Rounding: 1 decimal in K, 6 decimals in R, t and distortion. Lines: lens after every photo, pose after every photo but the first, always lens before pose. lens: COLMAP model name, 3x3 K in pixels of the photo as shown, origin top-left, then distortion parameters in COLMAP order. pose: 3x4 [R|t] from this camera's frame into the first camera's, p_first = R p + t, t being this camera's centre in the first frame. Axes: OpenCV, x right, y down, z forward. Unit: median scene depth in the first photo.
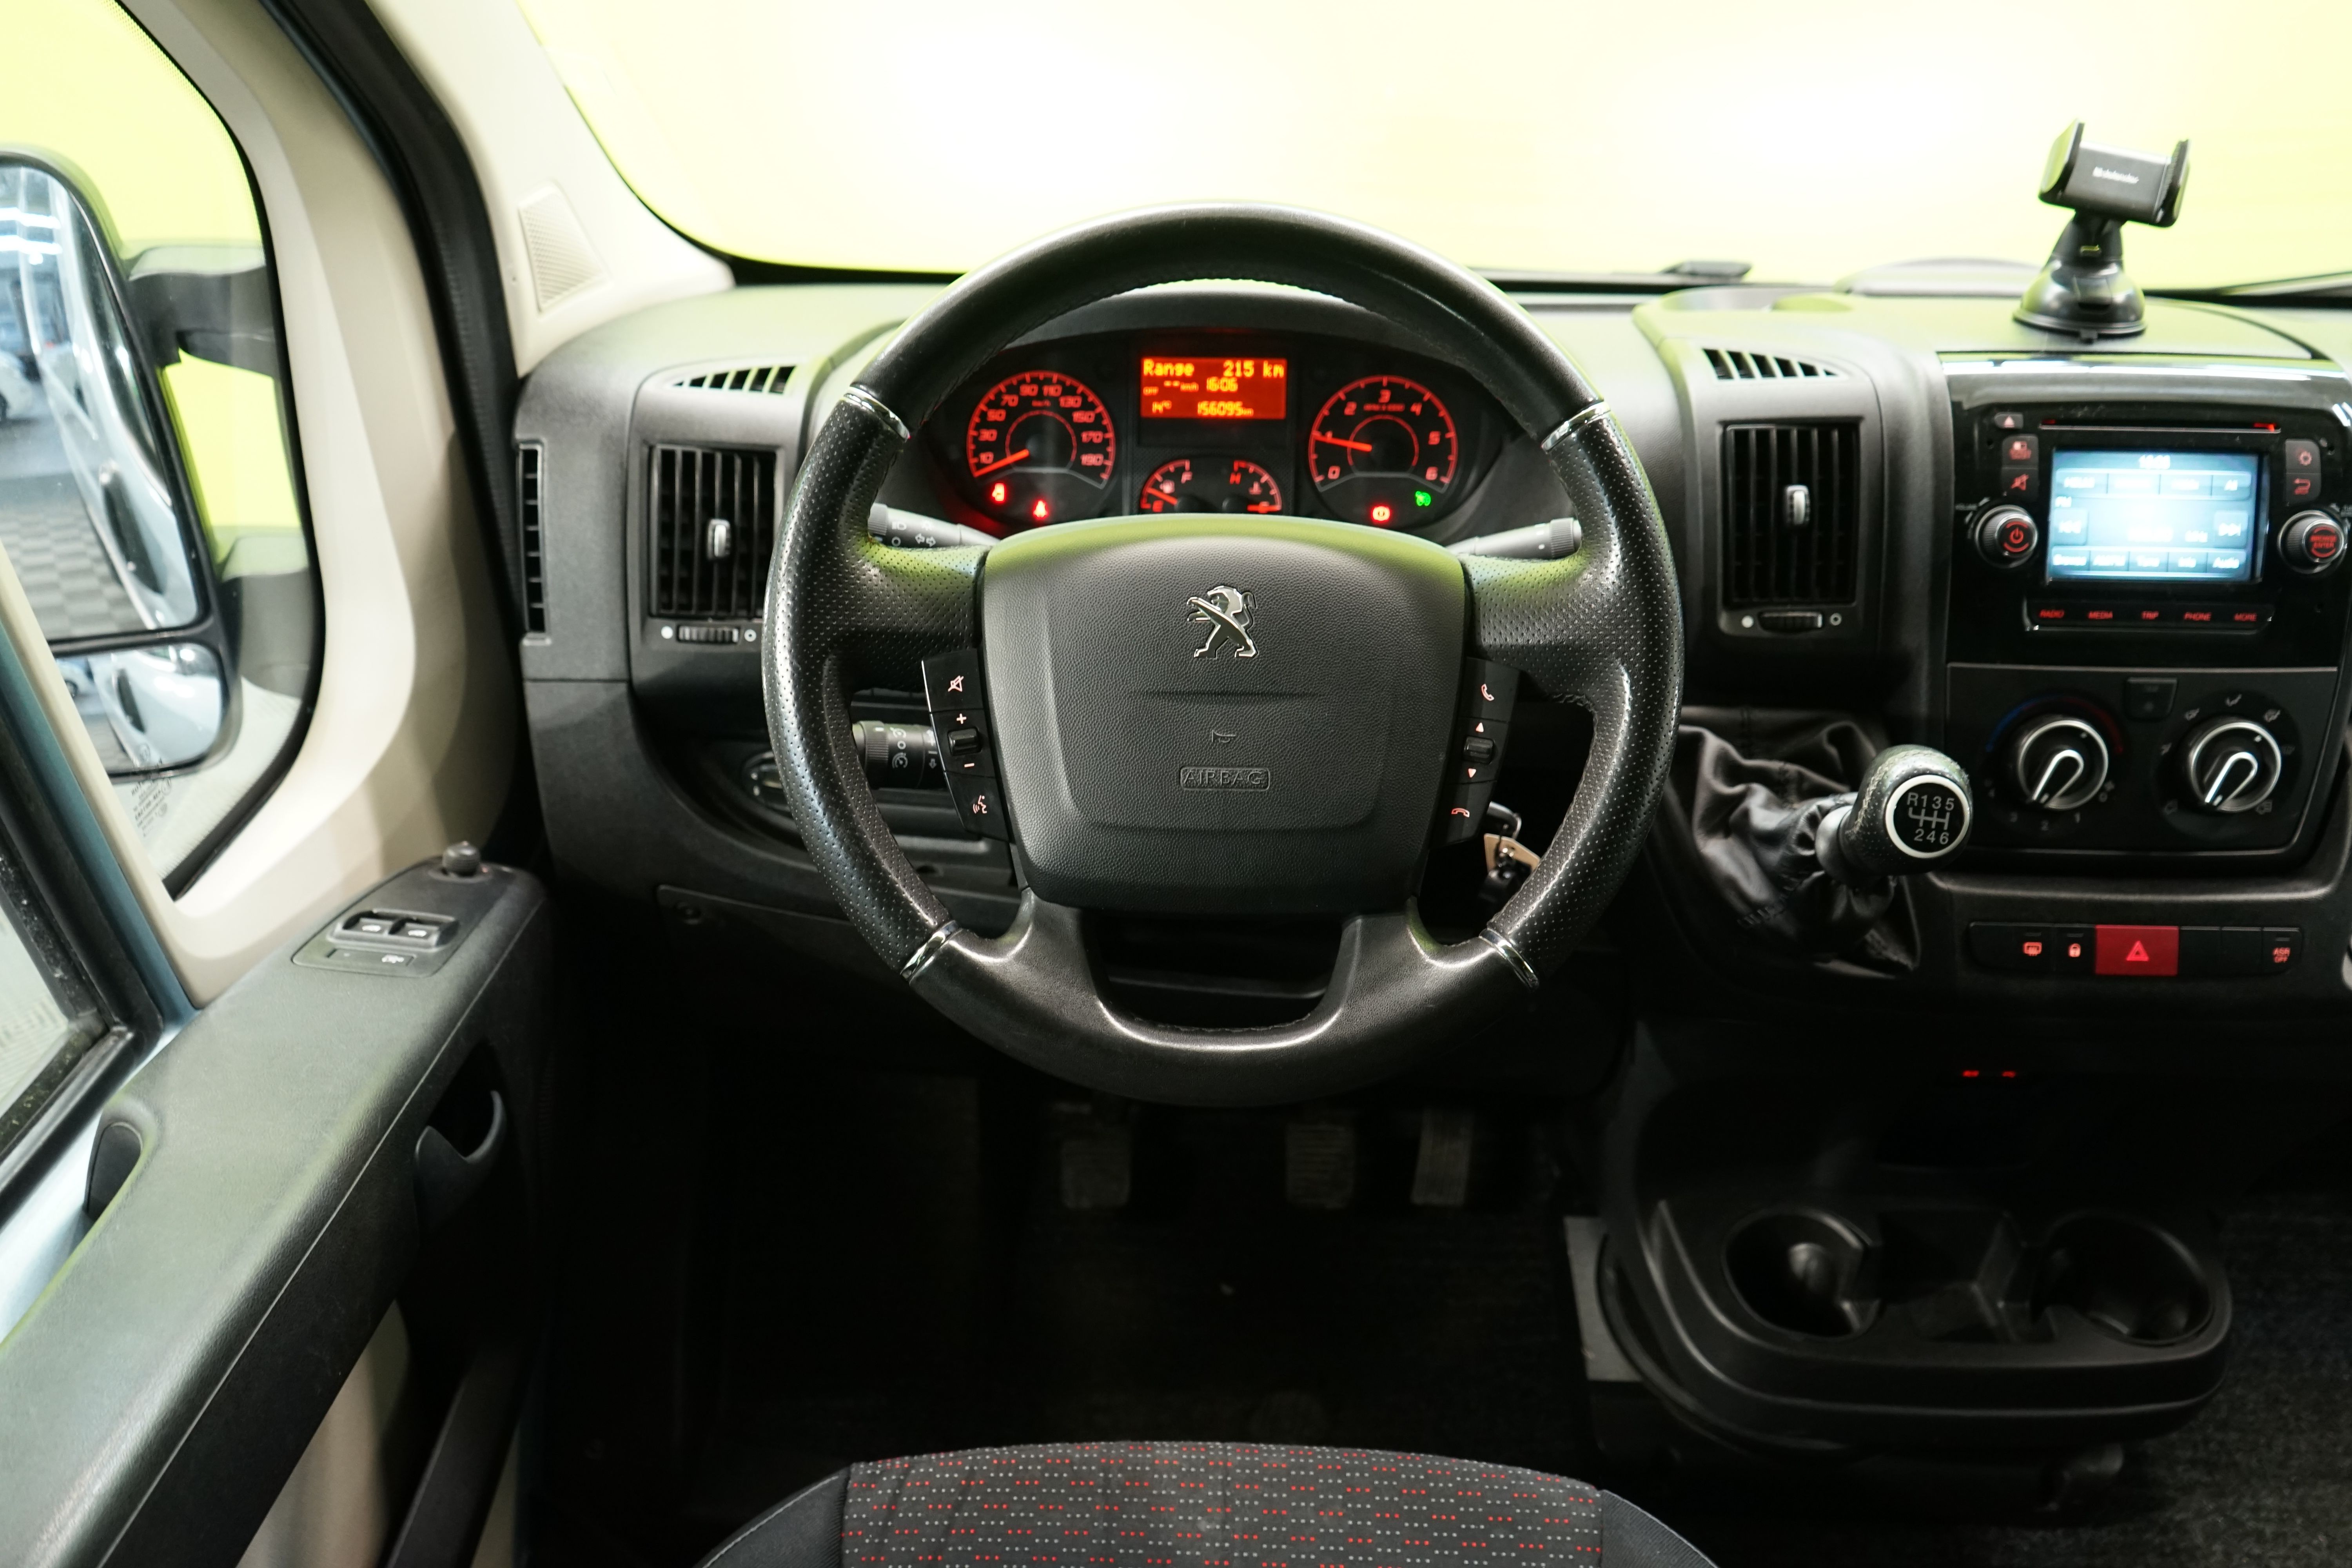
lens RADIAL K [[1944.1, 0, 1175.6], [0, 1944.1, 726.9], [0, 0, 1]] dist [0.007905, 0.014169]
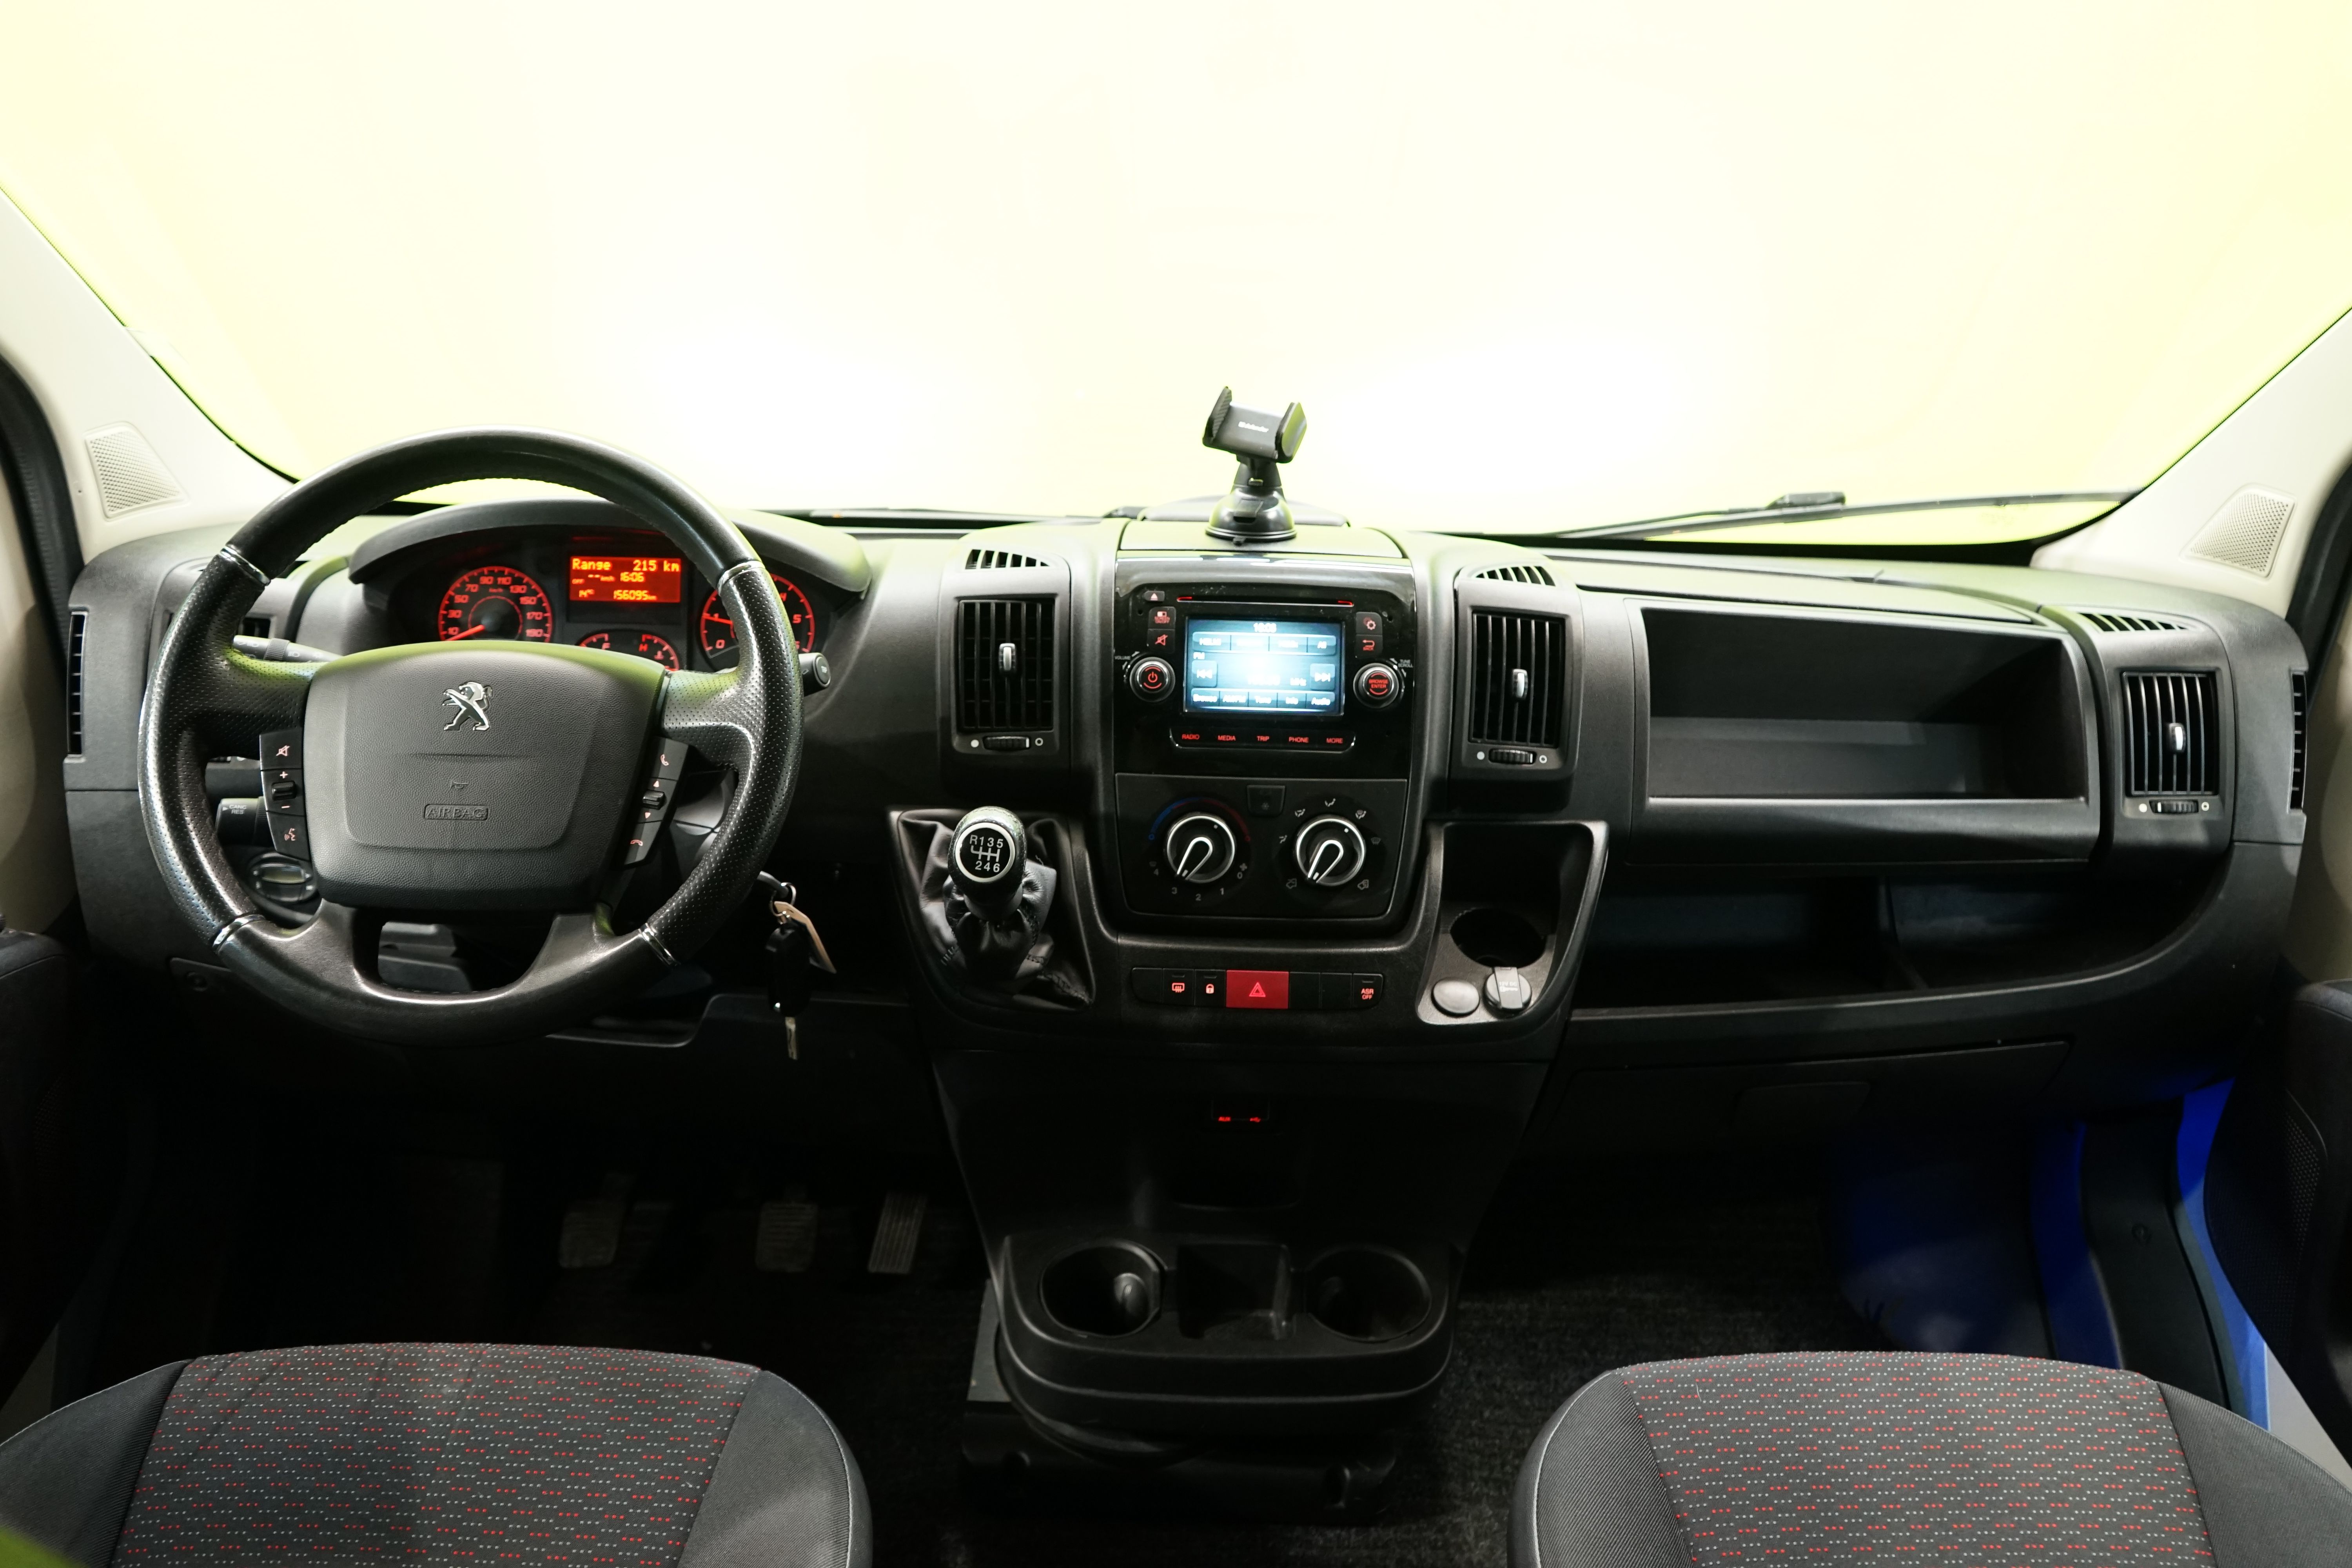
lens RADIAL K [[1944.1, 0, 1175.6], [0, 1944.1, 726.9], [0, 0, 1]] dist [0.007905, 0.014169]
pose [[0.999885, 0.006028, 0.013903, 0.414292], [-0.003763, 0.987505, -0.157545, 0.145598], [-0.014679, 0.157475, 0.987414, -0.328143]]
